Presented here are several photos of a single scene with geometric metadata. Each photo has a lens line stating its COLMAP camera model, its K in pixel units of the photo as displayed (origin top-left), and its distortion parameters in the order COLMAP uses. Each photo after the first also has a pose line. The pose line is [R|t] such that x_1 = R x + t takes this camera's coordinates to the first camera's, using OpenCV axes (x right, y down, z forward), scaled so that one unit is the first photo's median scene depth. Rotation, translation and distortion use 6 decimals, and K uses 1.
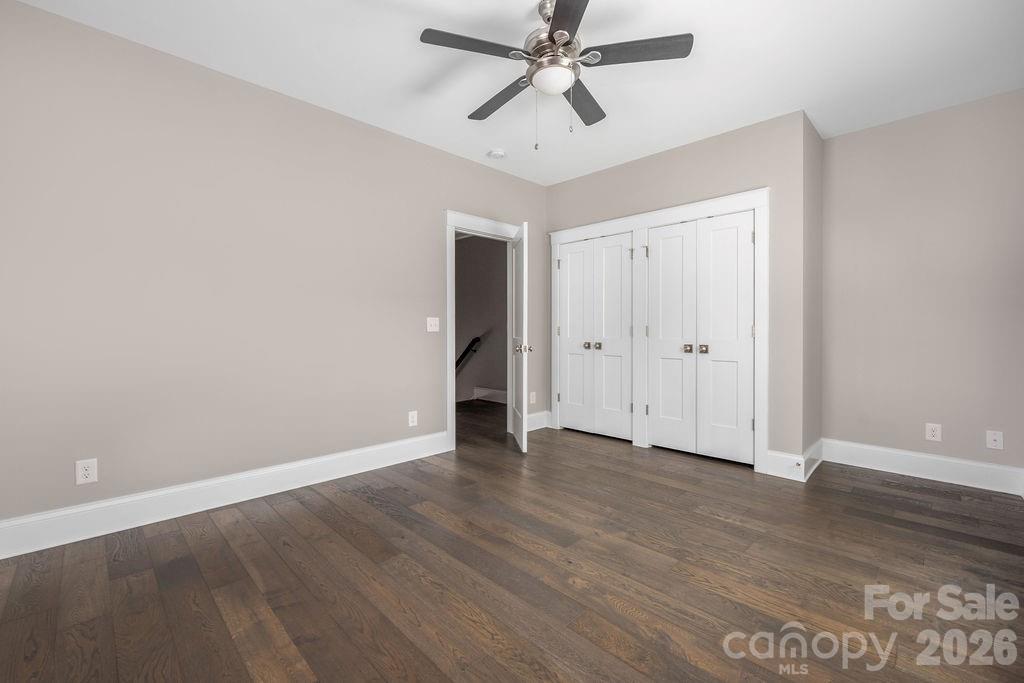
lens RADIAL K [[431.7, 0, 508.3], [0, 431.7, 337.8], [0, 0, 1]] dist [-0.001598, -0.000152]
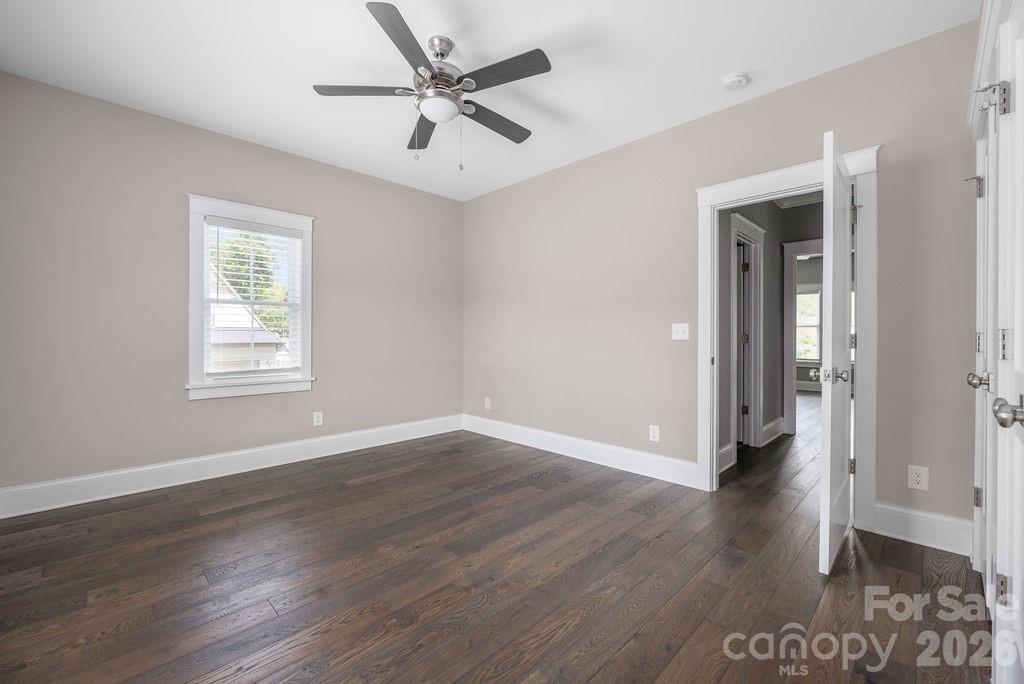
lens RADIAL K [[420.7, 0, 512.0], [0, 420.7, 342.0], [0, 0, 1]] dist [0.000026, 0.000000]
pose [[0.004392, 0.011986, -0.999919, 0.888859], [-0.021080, 0.999707, 0.011891, -0.017501], [0.999768, 0.021026, 0.004644, 0.895505]]
